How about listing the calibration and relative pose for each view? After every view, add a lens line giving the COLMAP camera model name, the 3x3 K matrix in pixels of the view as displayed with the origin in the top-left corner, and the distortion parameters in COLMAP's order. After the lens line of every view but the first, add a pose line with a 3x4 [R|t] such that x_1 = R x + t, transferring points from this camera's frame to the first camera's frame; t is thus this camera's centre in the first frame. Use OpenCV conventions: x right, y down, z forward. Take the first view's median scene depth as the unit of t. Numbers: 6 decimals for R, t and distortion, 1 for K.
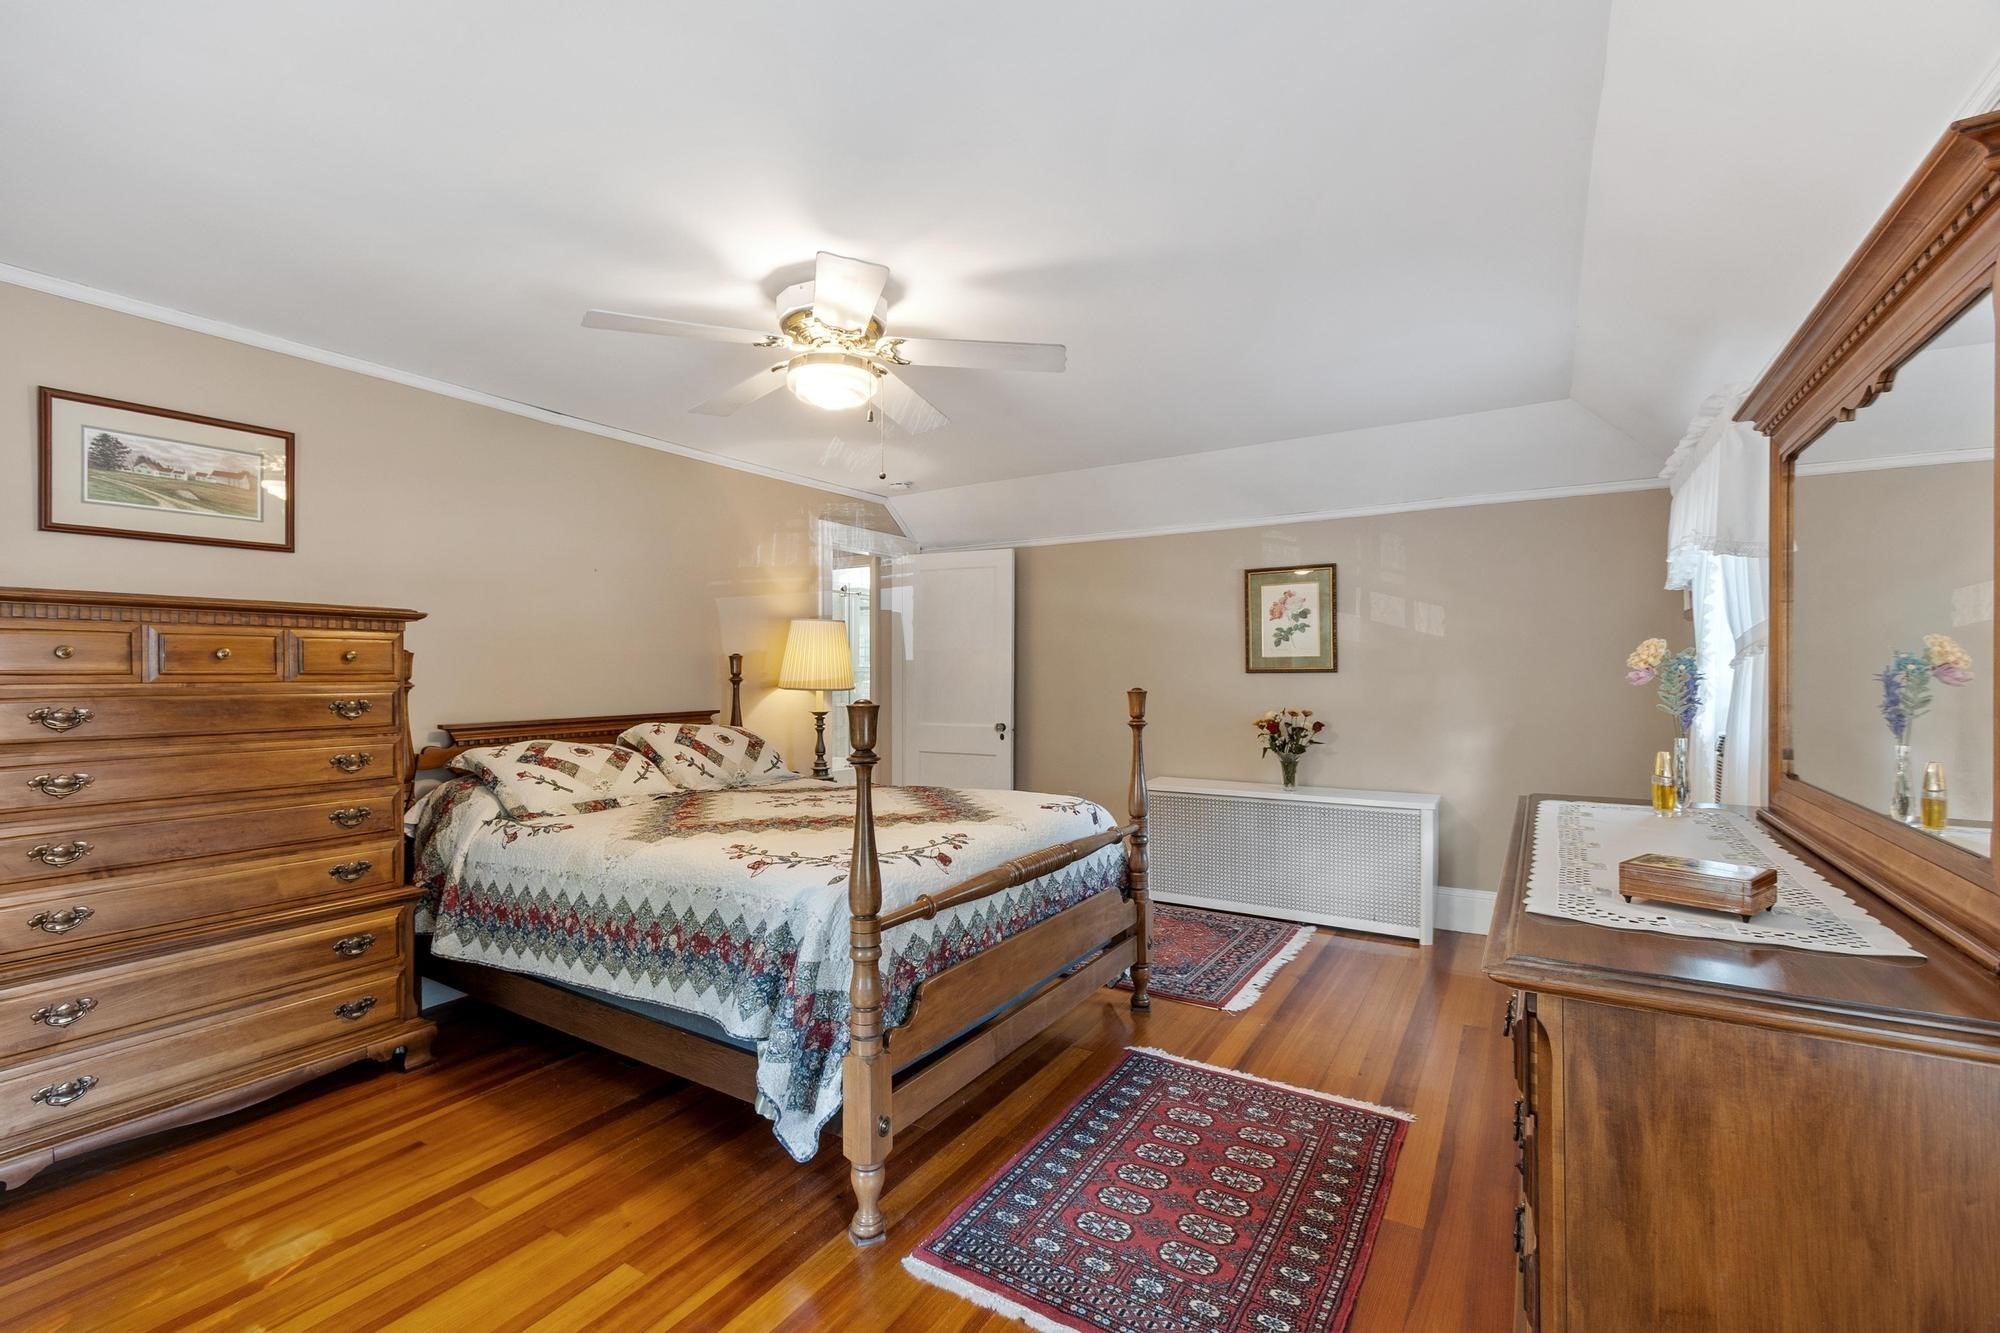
lens RADIAL K [[865.7, 0, 1000.4], [0, 865.7, 675.6], [0, 0, 1]] dist [0.001291, 0.000094]
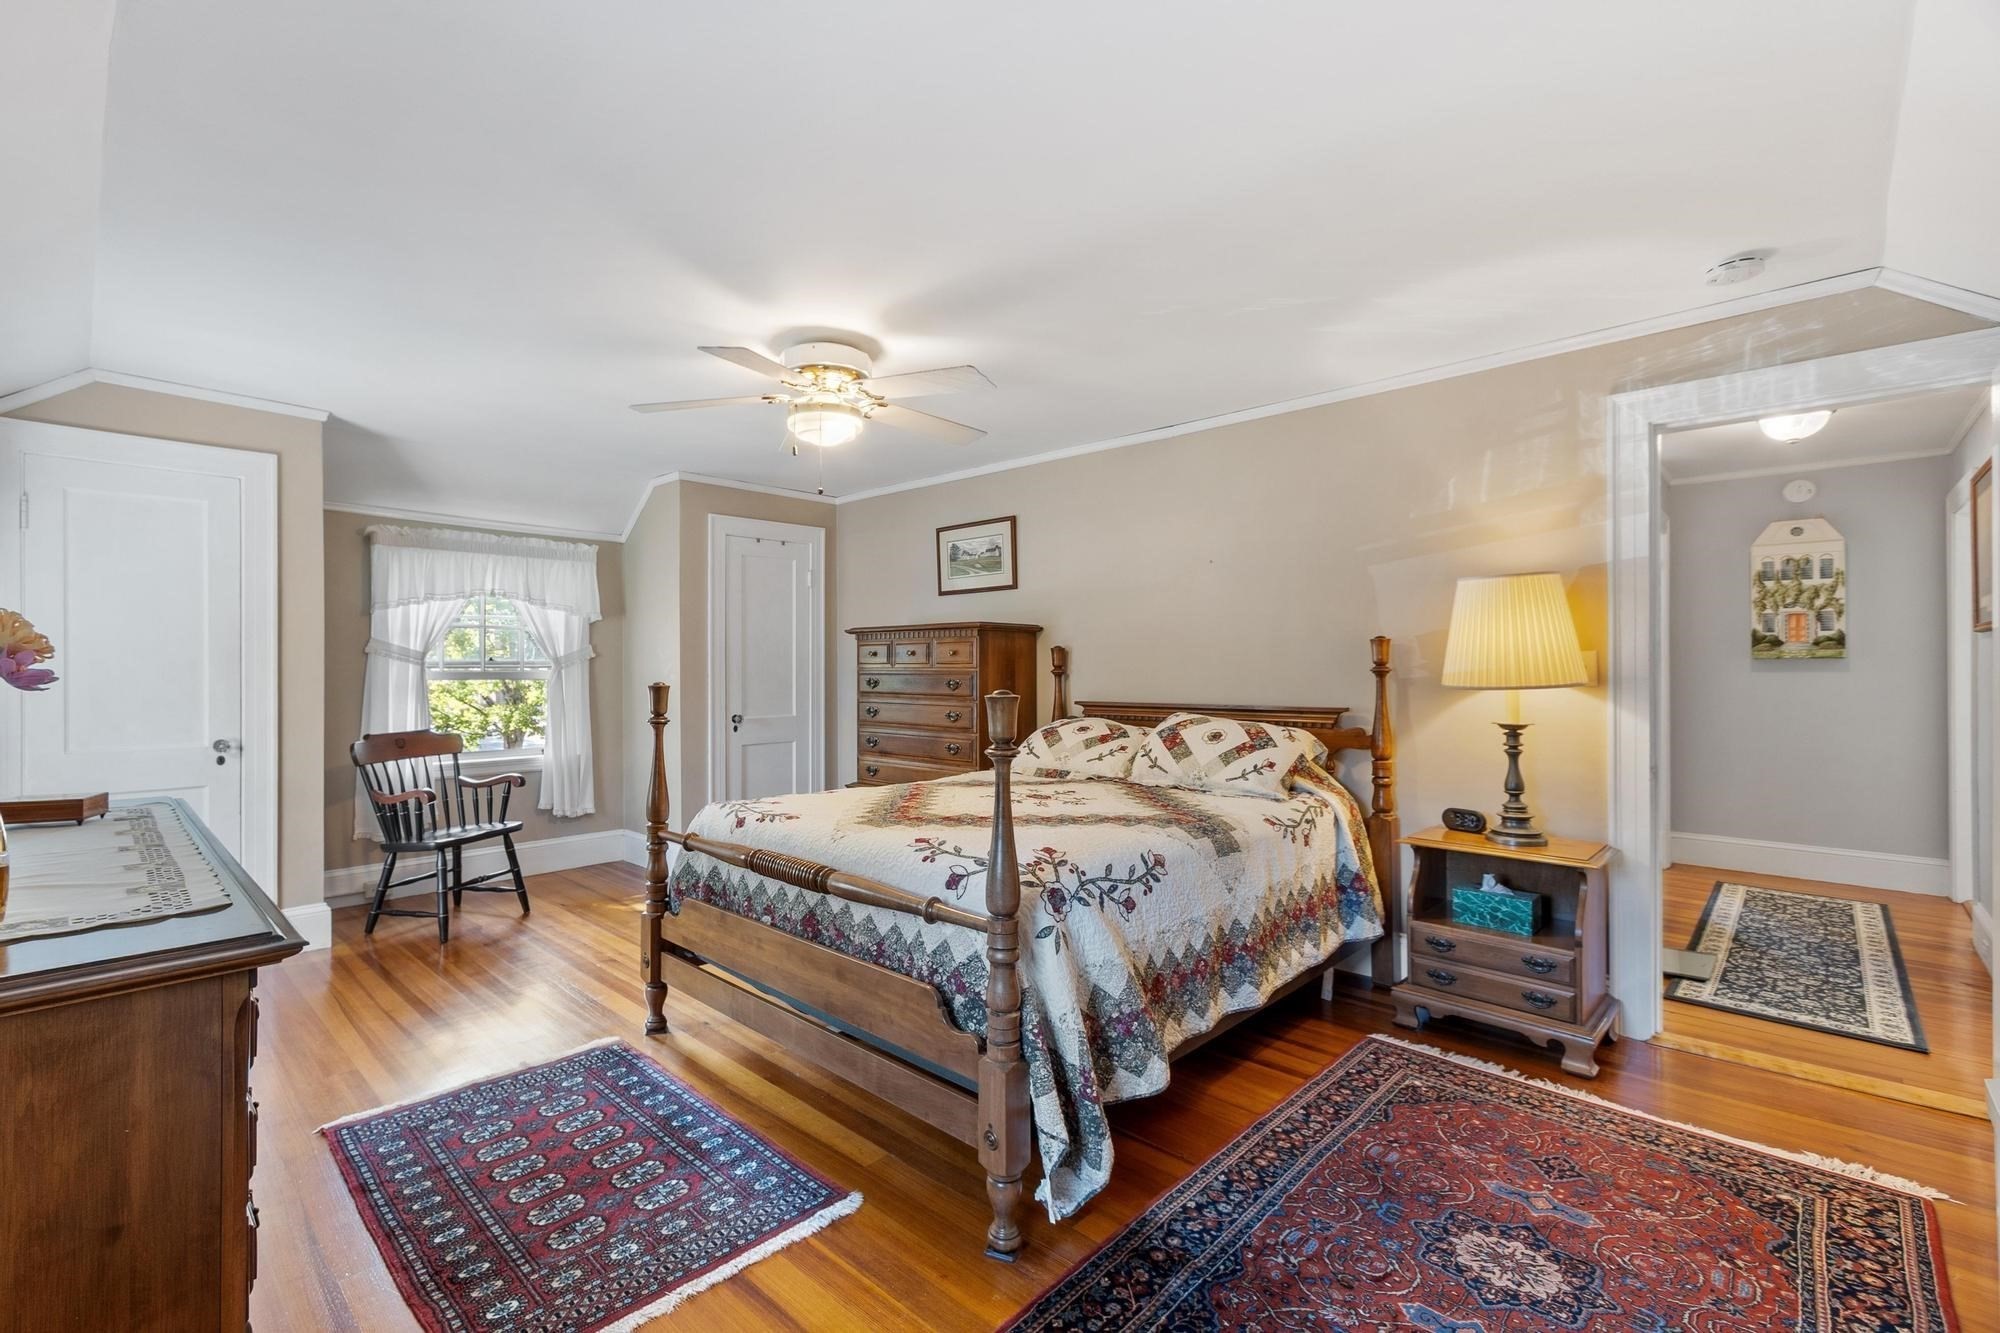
lens RADIAL K [[875.6, 0, 915.7], [0, 875.6, 666.4], [0, 0, 1]] dist [-0.000692, -0.000341]
pose [[-0.241737, 0.004089, -0.970333, 0.887932], [-0.000966, 0.999990, 0.004455, -0.003447], [0.970341, 0.002015, -0.241731, 1.309211]]
